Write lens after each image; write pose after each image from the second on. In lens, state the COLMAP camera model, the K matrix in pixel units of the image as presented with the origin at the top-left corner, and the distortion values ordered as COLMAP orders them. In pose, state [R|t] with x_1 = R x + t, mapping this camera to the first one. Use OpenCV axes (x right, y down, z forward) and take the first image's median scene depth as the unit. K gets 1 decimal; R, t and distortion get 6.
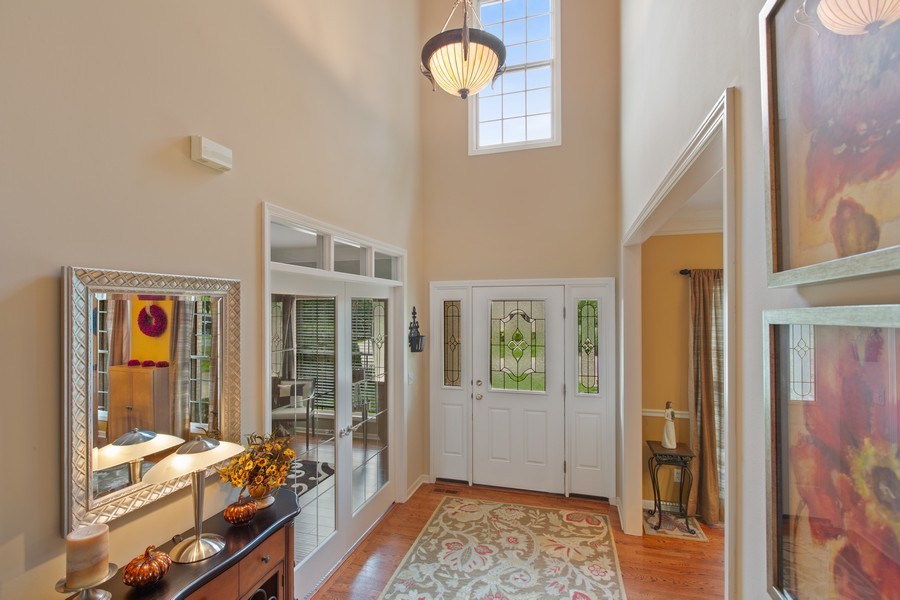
lens RADIAL K [[432.3, 0, 446.5], [0, 432.3, 305.6], [0, 0, 1]] dist [-0.002644, 0.002126]
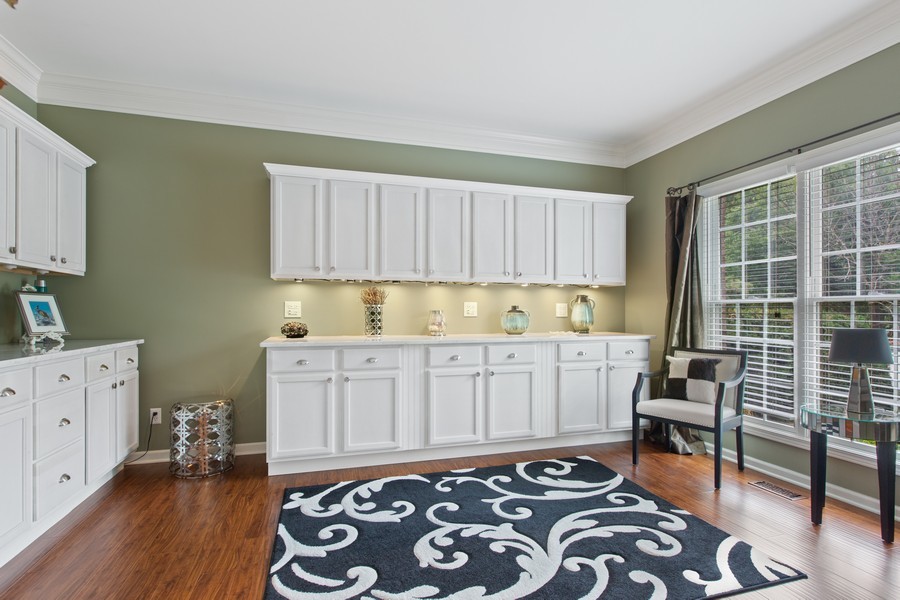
lens RADIAL K [[432.3, 0, 448.2], [0, 432.3, 307.5], [0, 0, 1]] dist [-0.002644, 0.002126]
pose [[0.538325, 0.000086, -0.842738, -0.076510], [0.006833, 0.999967, 0.004468, 0.118989], [0.842710, -0.008164, 0.538306, 0.477174]]
